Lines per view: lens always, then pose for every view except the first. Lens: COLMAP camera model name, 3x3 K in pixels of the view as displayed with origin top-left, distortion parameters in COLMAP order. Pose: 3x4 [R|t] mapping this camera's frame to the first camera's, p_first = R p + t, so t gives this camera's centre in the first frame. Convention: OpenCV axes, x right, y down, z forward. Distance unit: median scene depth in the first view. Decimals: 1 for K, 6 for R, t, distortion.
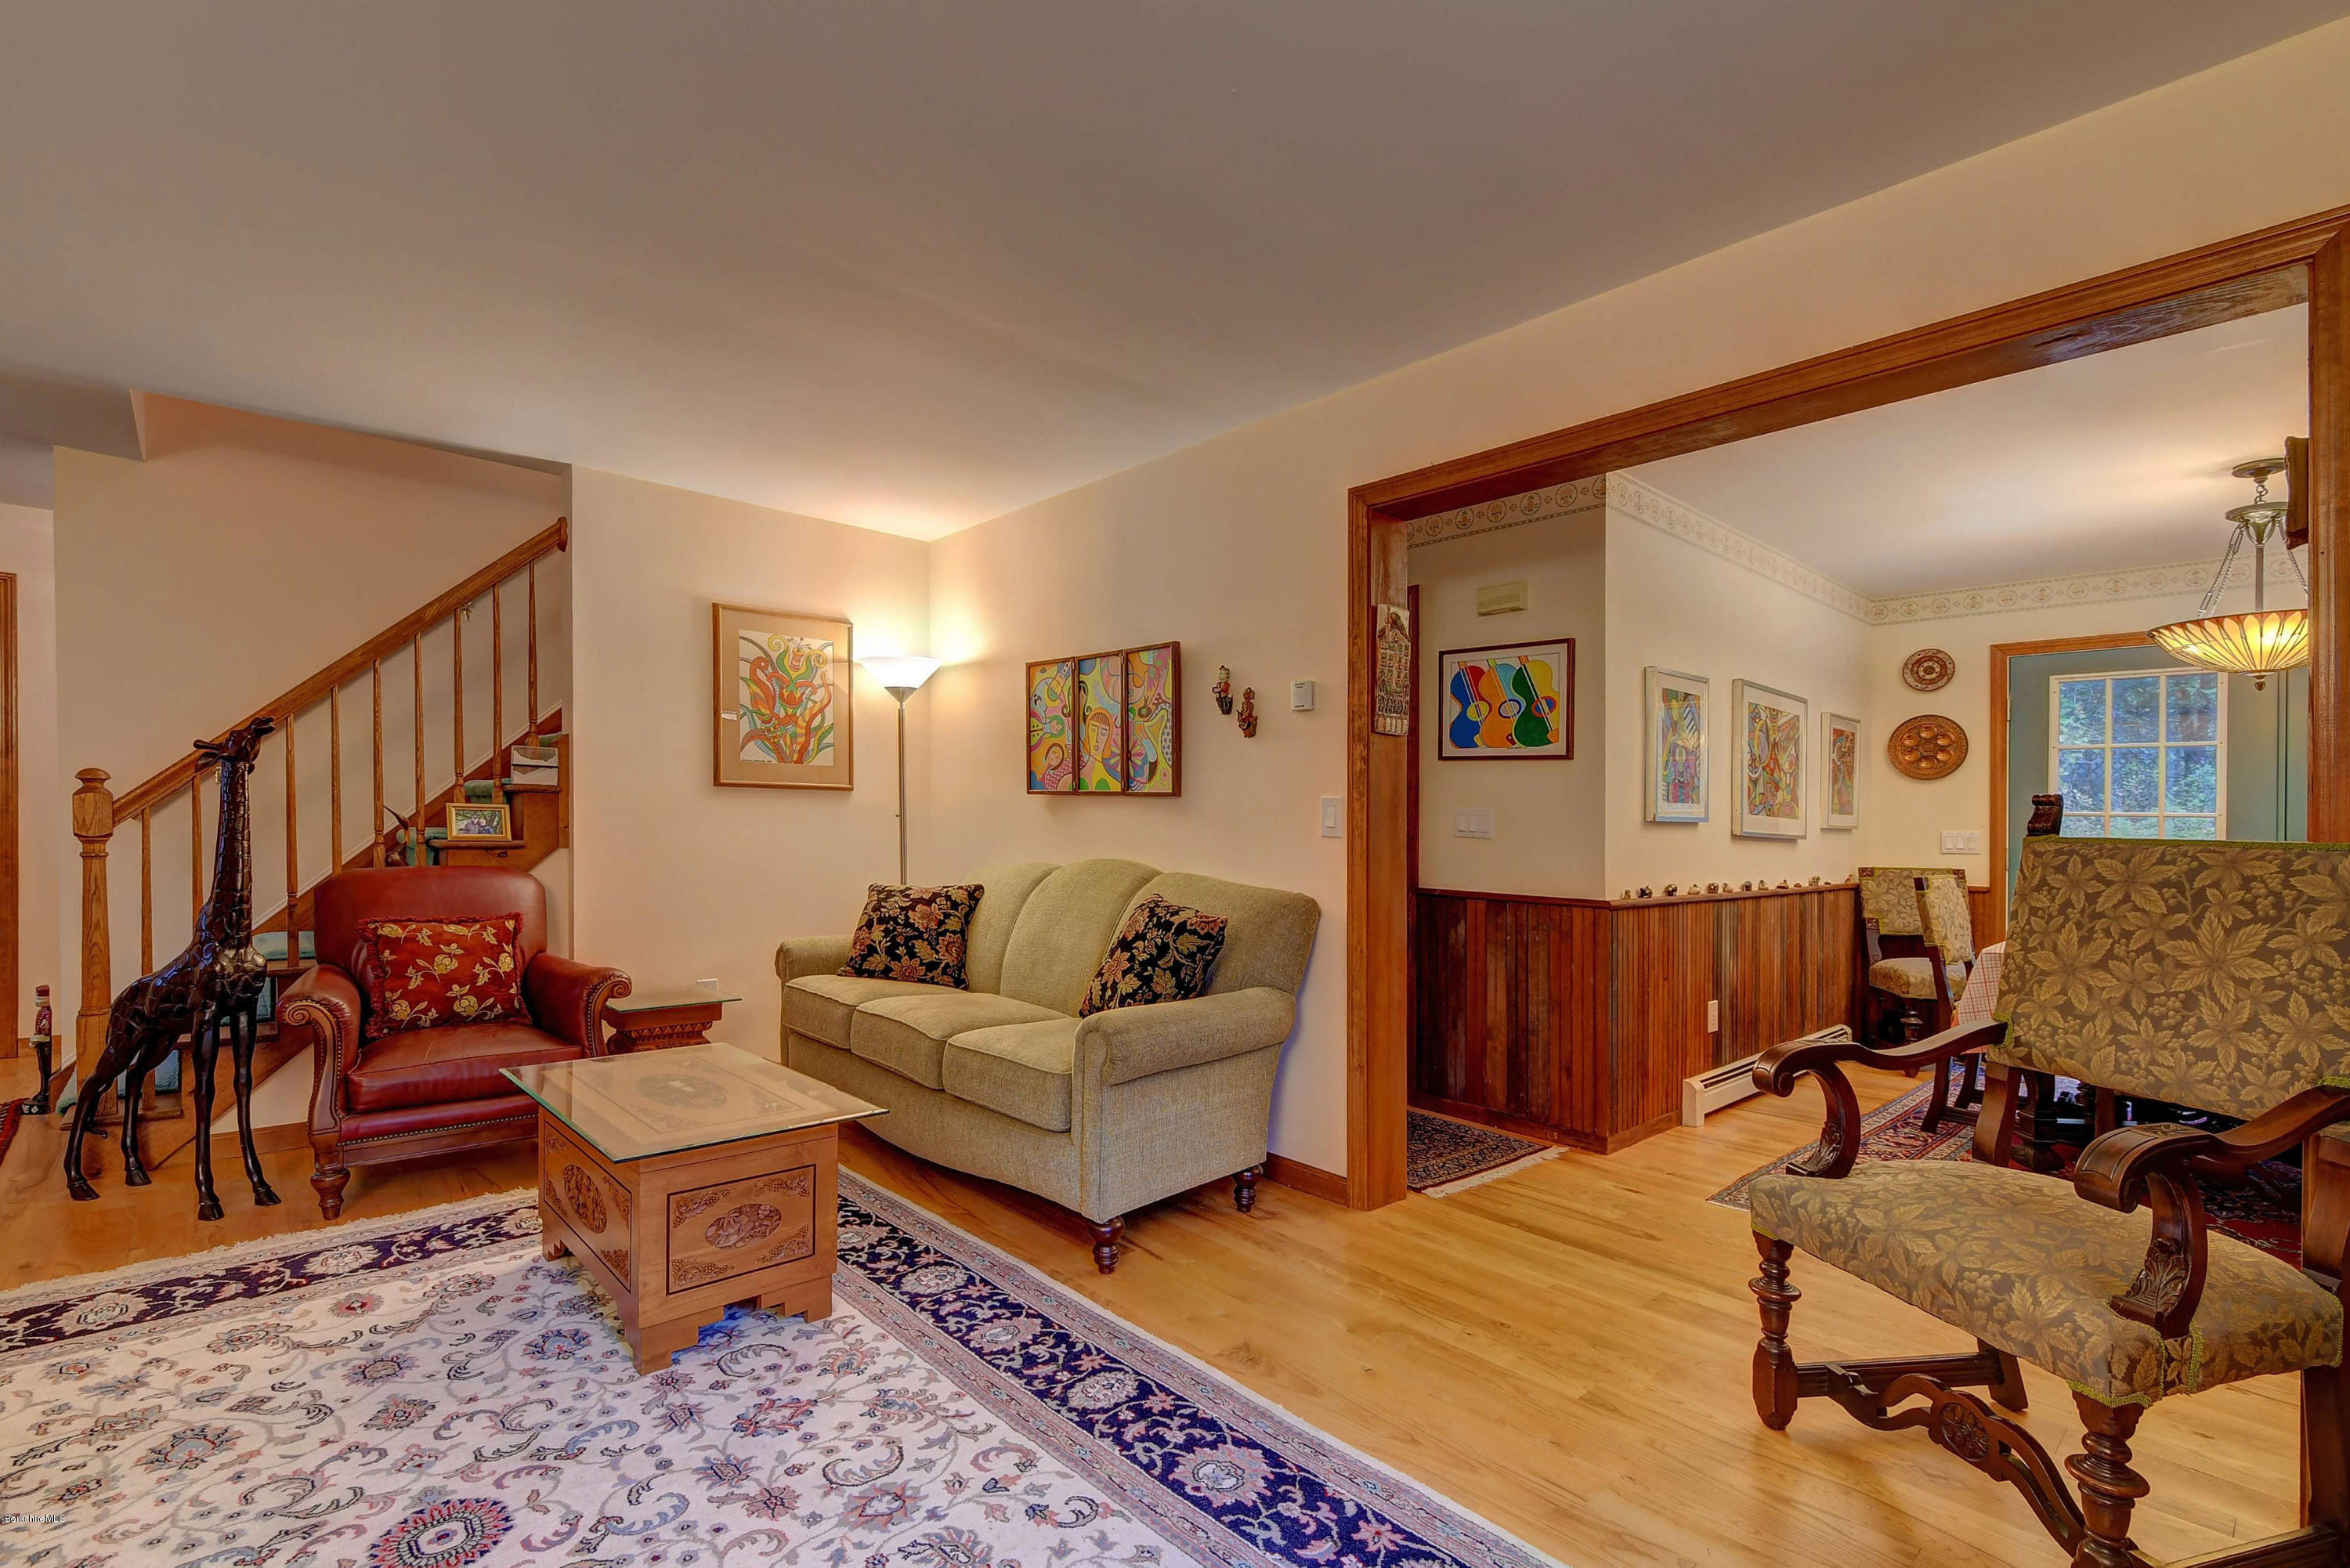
lens RADIAL K [[1047.3, 0, 1152.4], [0, 1047.3, 802.4], [0, 0, 1]] dist [0.006783, -0.003405]
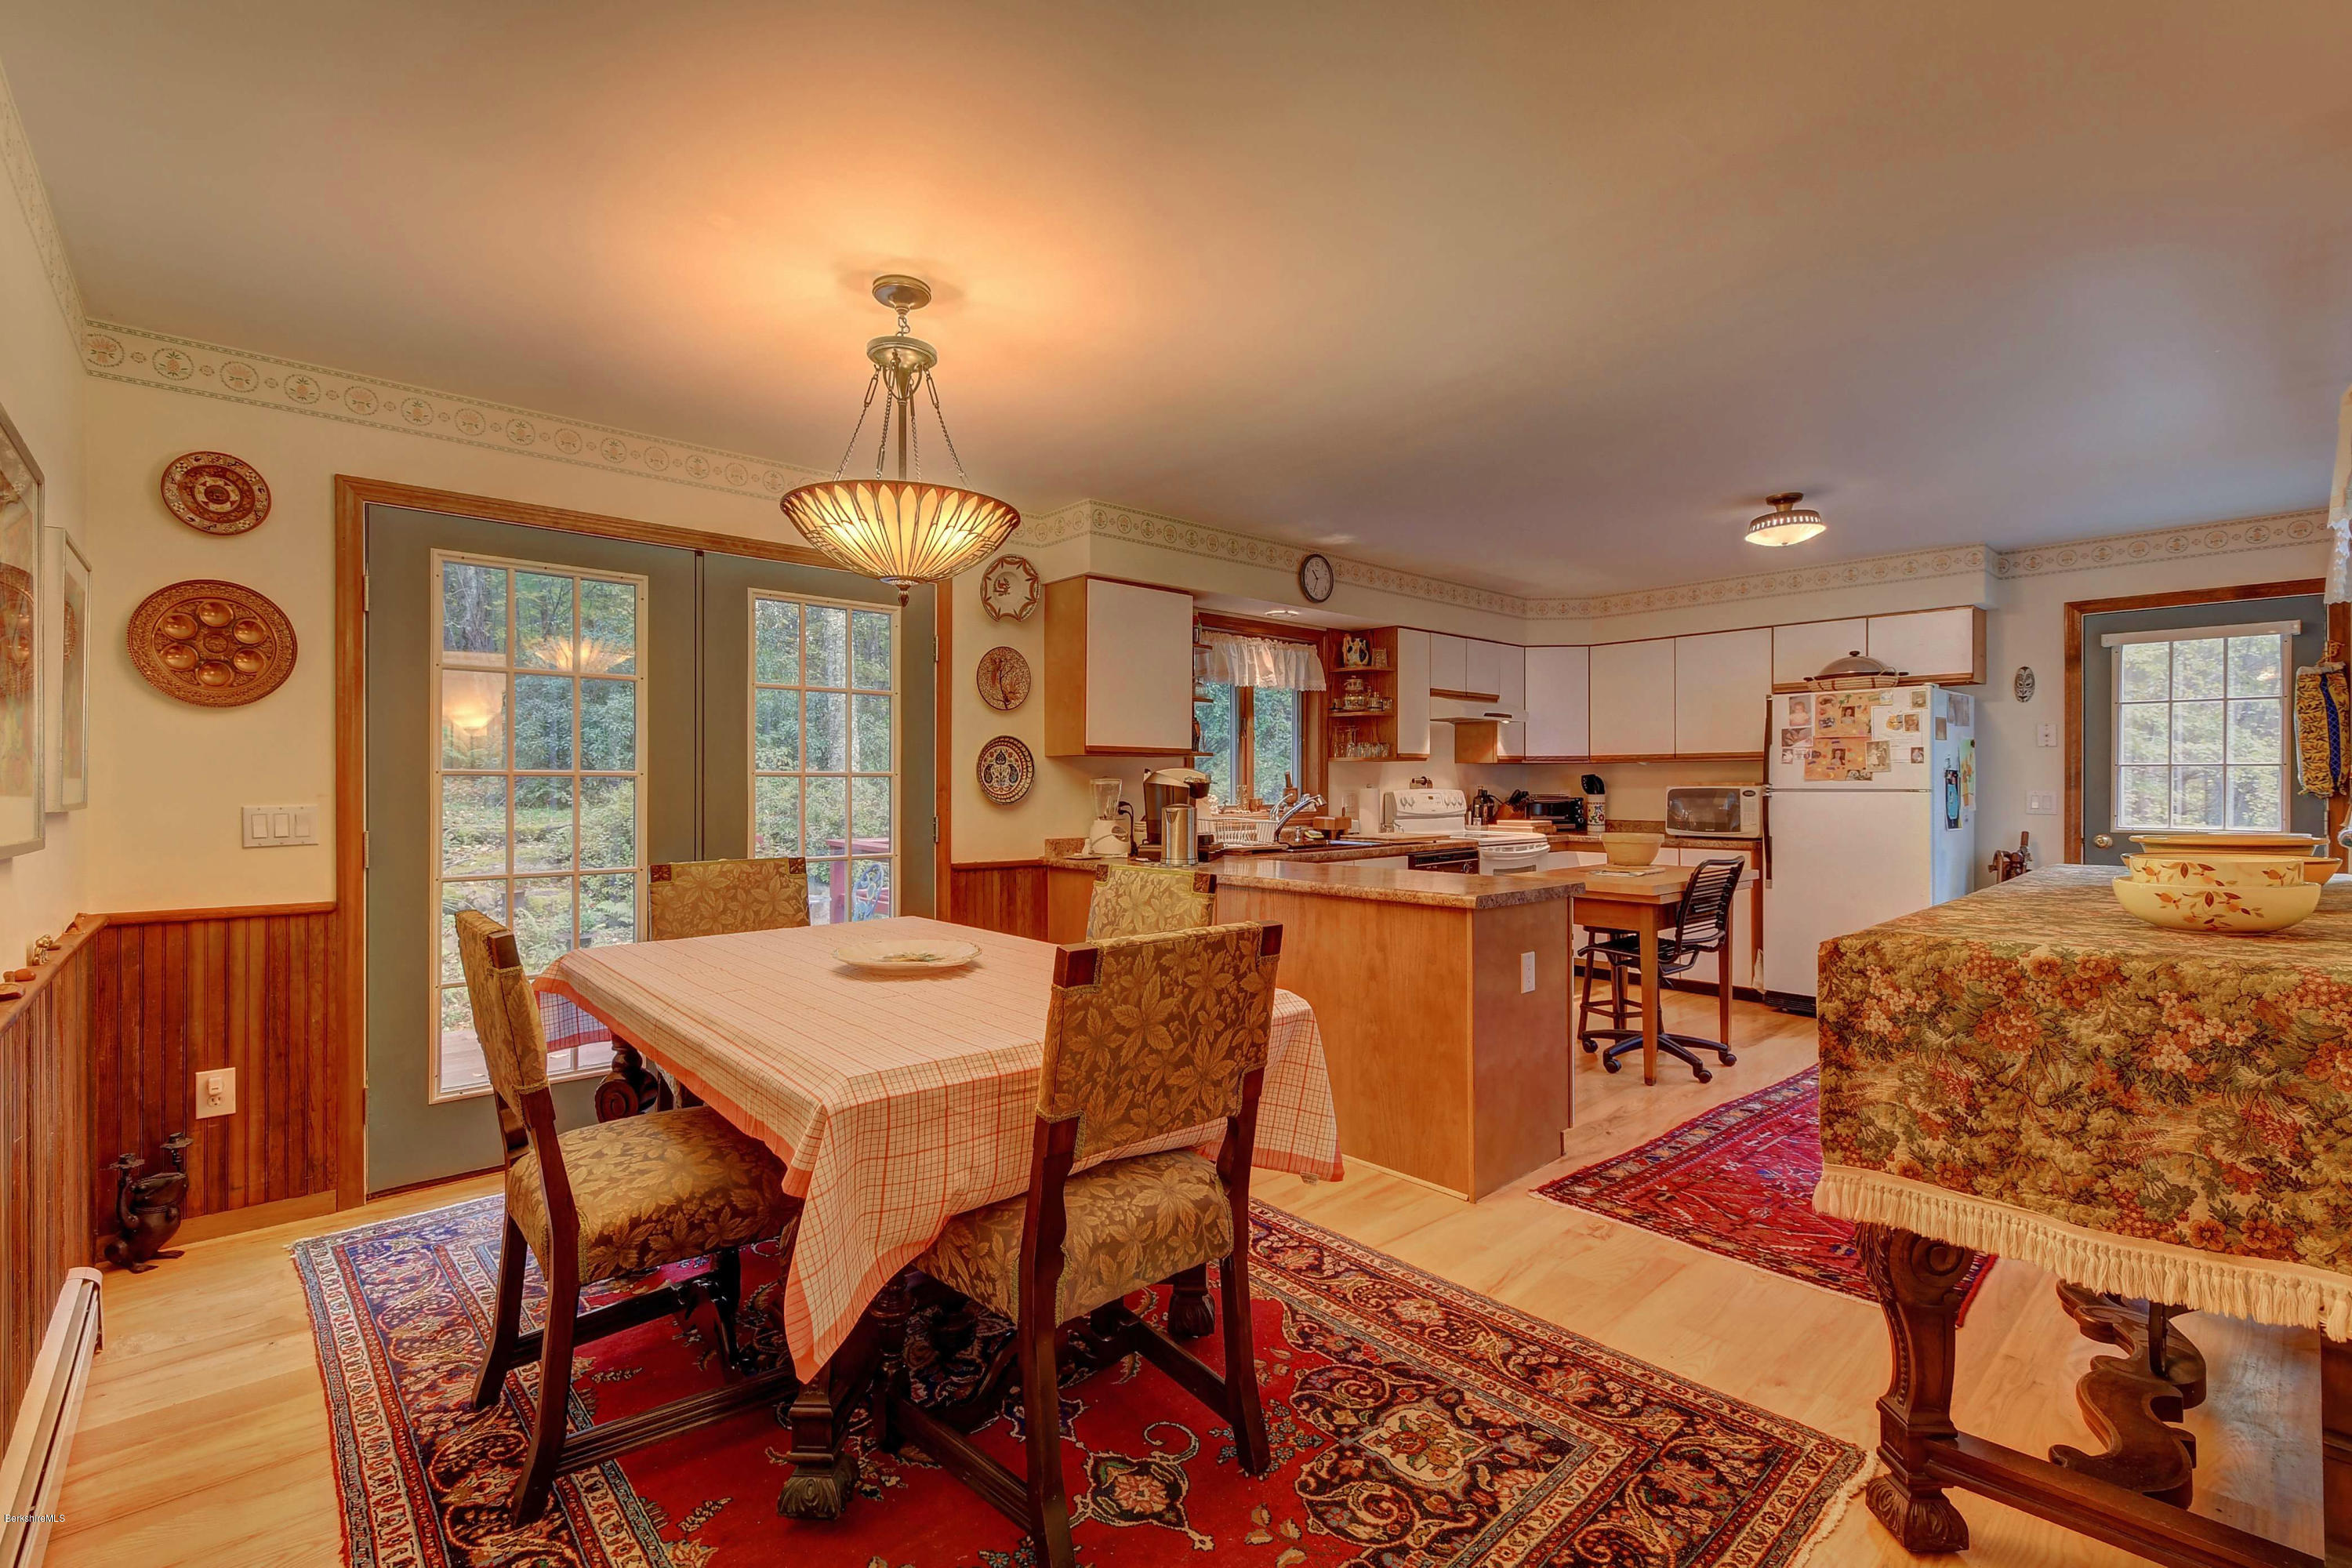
lens RADIAL K [[1048.3, 0, 1158.4], [0, 1048.3, 798.1], [0, 0, 1]] dist [0.006783, -0.003405]
pose [[-0.010923, -0.034922, 0.999330, 0.495000], [-0.015420, 0.999277, 0.034752, -0.003565], [-0.999821, -0.015030, -0.011454, 1.262676]]
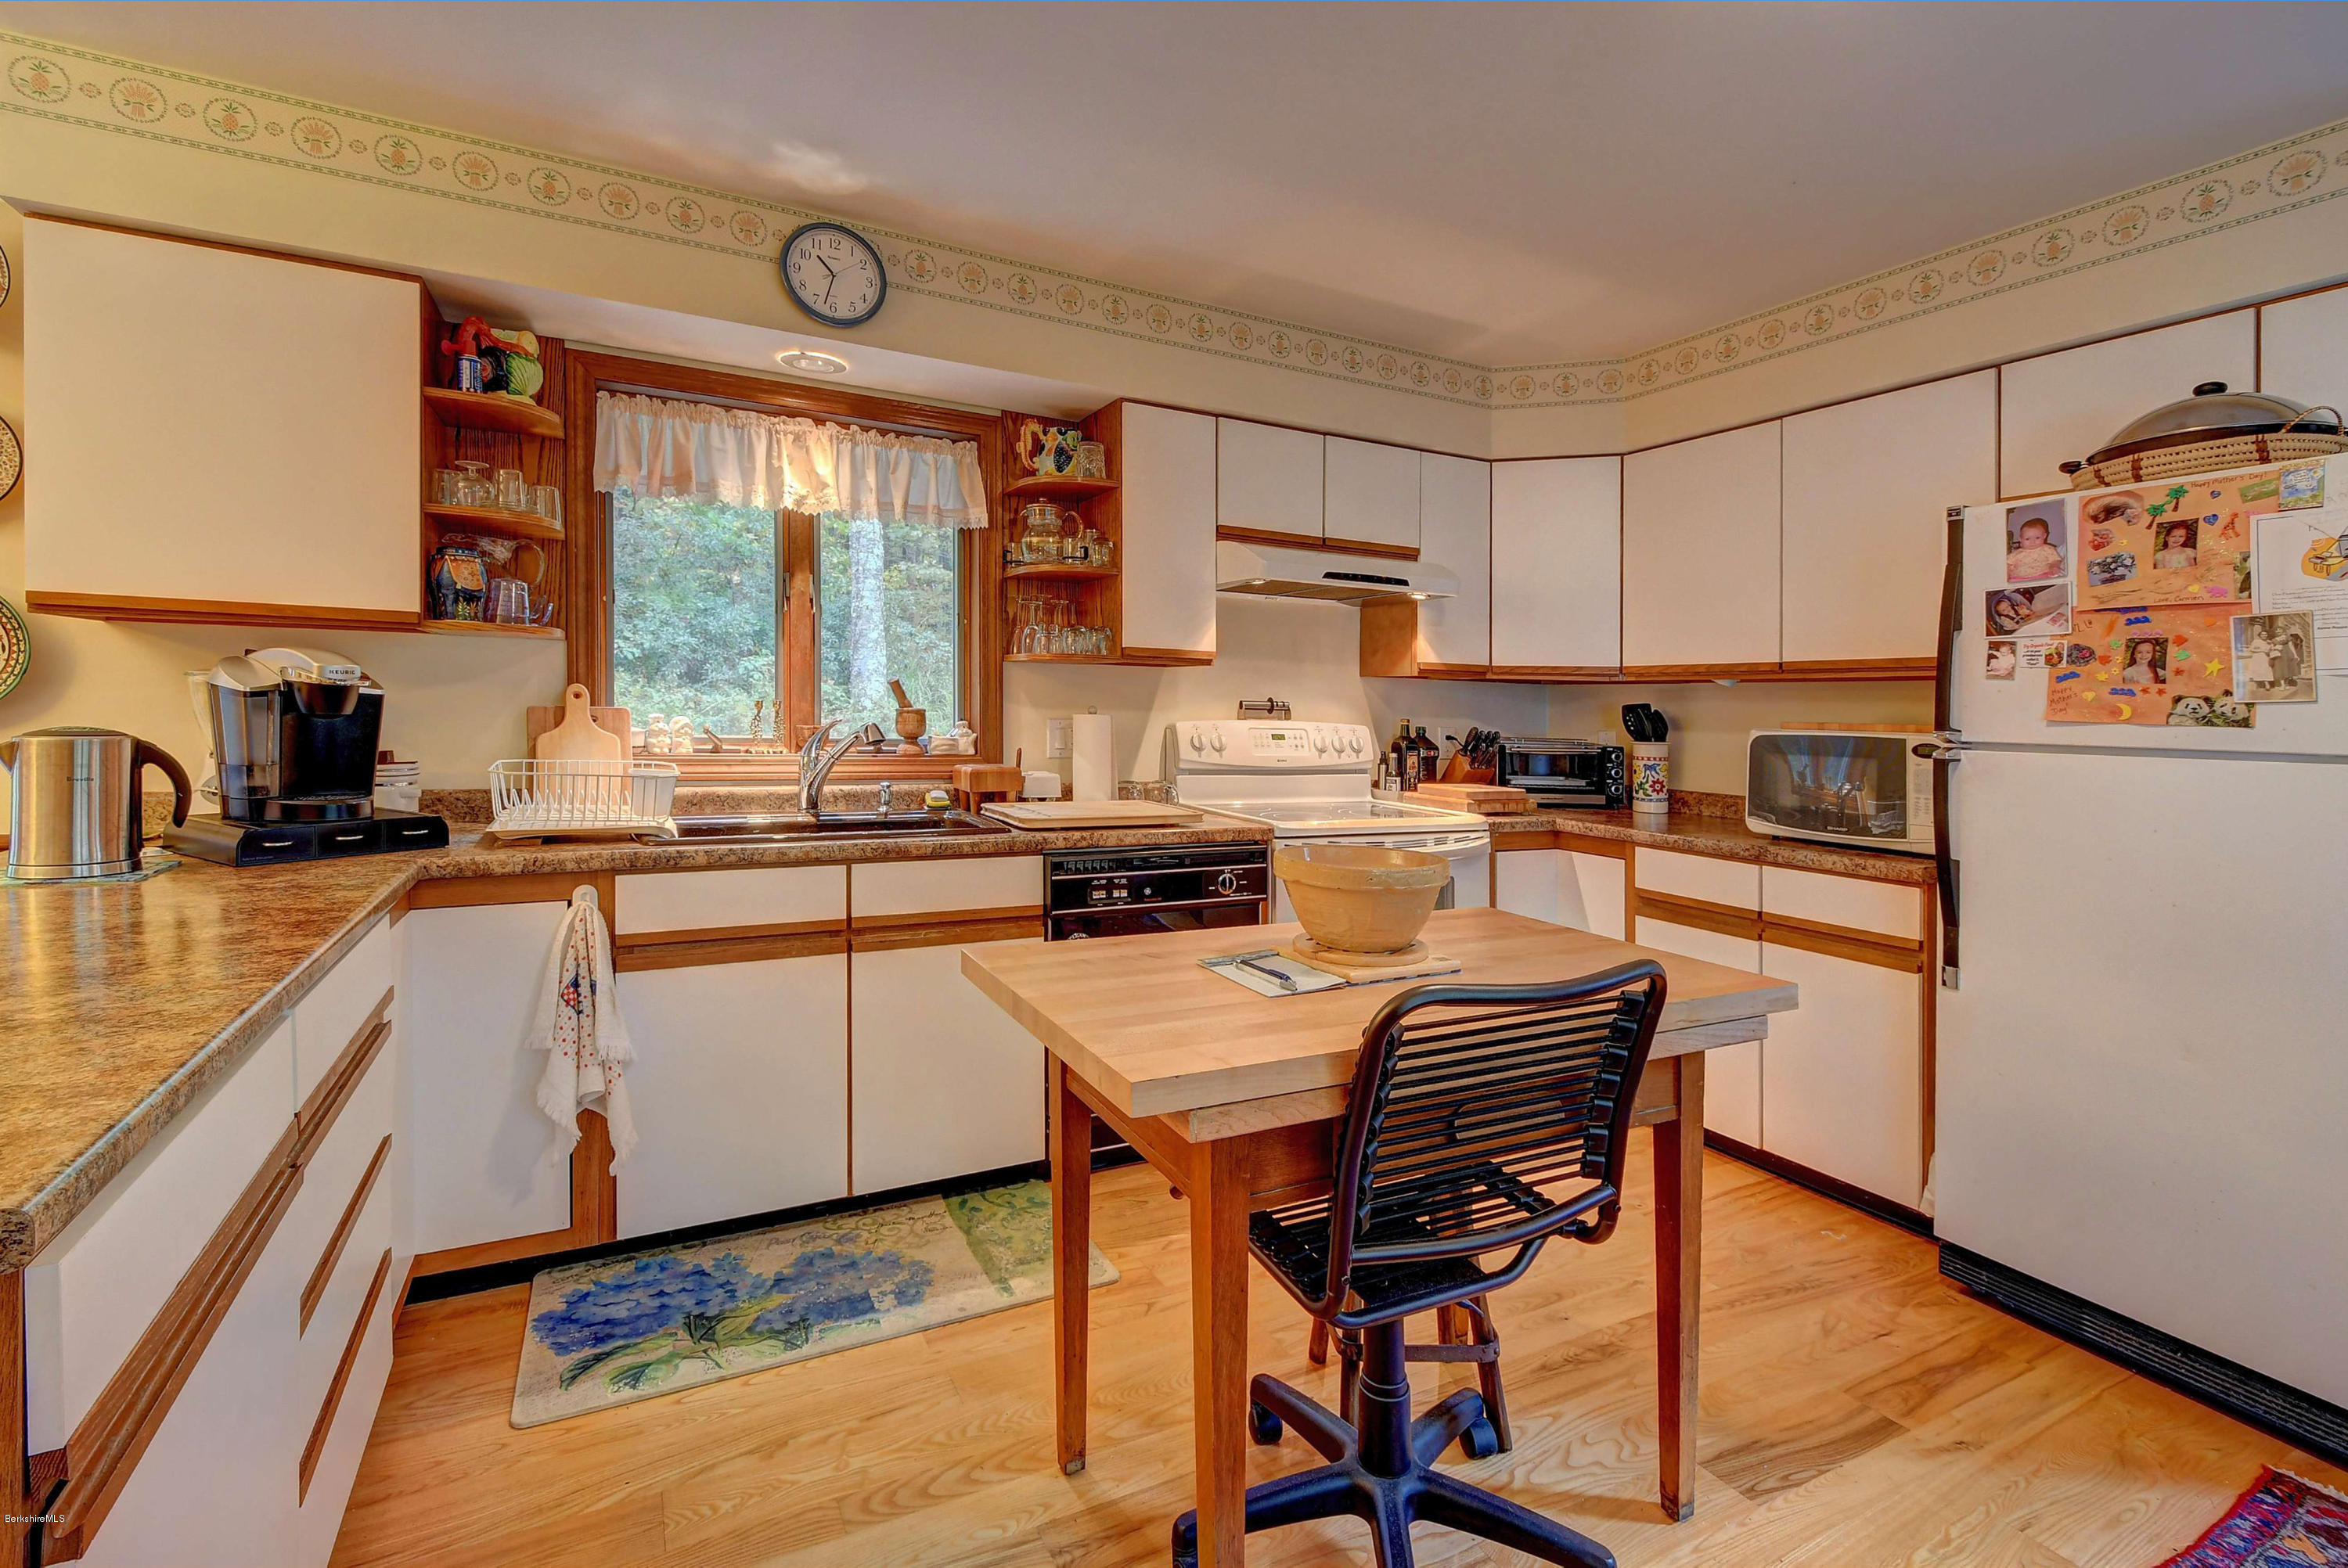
lens RADIAL K [[1046.3, 0, 1153.8], [0, 1046.3, 709.1], [0, 0, 1]] dist [0.006783, -0.003405]
pose [[0.249389, -0.013432, 0.968310, 1.780522], [-0.037113, 0.999037, 0.023417, 0.011979], [-0.967692, -0.041777, 0.248651, 0.296873]]
